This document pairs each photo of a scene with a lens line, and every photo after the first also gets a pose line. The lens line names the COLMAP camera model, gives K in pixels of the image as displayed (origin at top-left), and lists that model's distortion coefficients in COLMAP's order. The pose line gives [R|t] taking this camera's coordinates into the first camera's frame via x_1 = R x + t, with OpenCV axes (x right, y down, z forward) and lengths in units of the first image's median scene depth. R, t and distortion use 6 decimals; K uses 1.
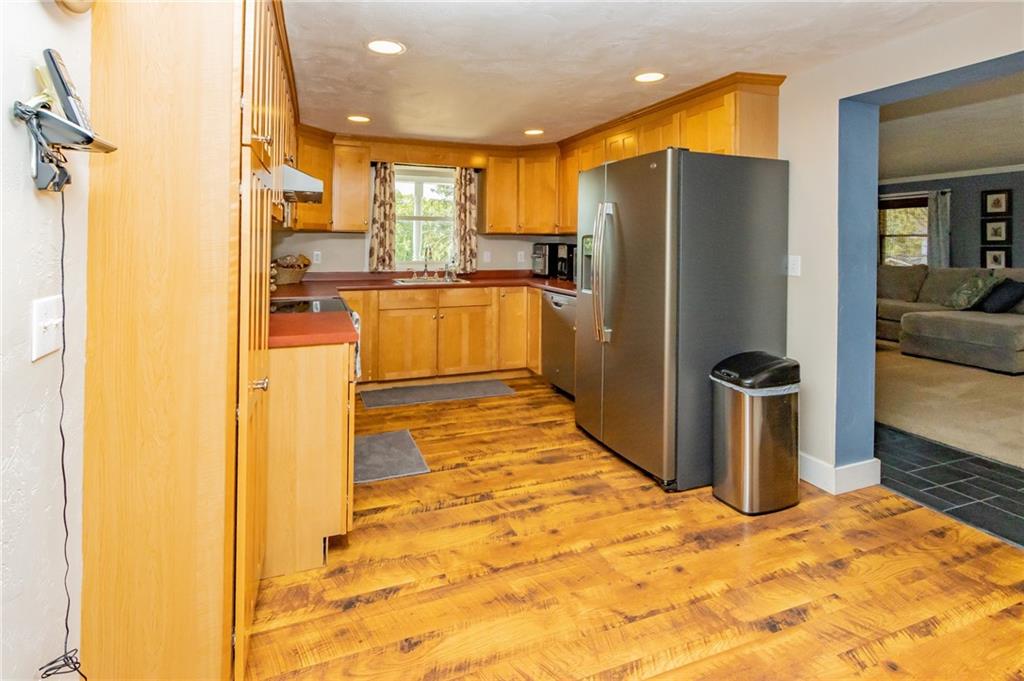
lens RADIAL K [[483.5, 0, 517.2], [0, 483.5, 240.9], [0, 0, 1]] dist [0.001538, -0.000101]
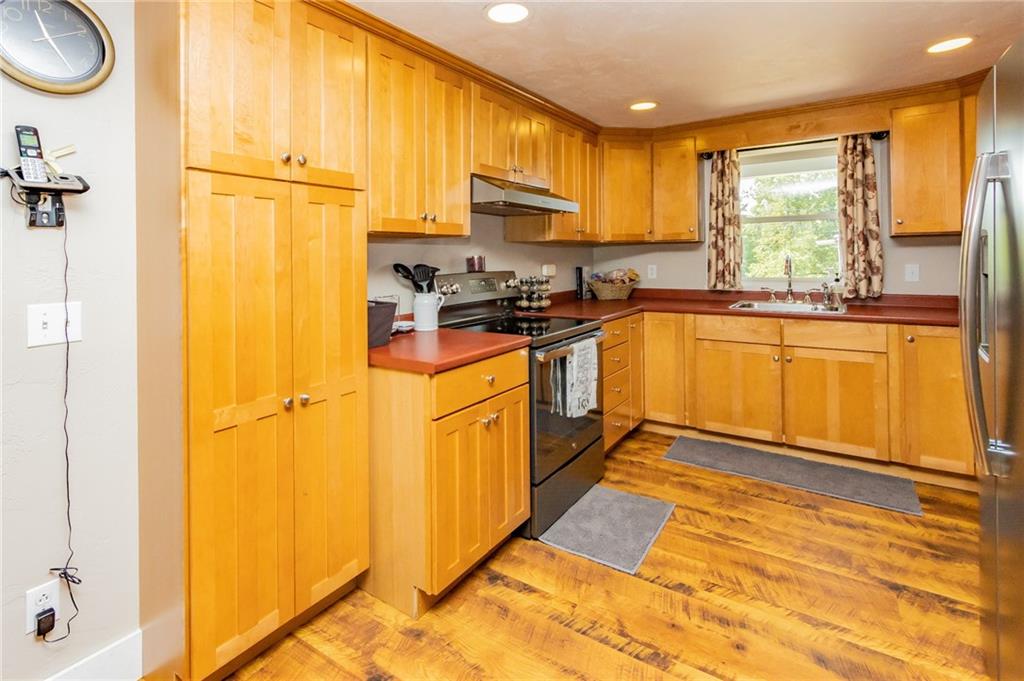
lens RADIAL K [[501.7, 0, 509.4], [0, 501.7, 253.9], [0, 0, 1]] dist [0.002222, -0.000361]
pose [[0.572248, -0.019832, -0.819841, 0.207889], [0.022249, 0.999715, -0.008654, 0.003700], [0.819779, -0.013288, 0.572526, 0.269765]]
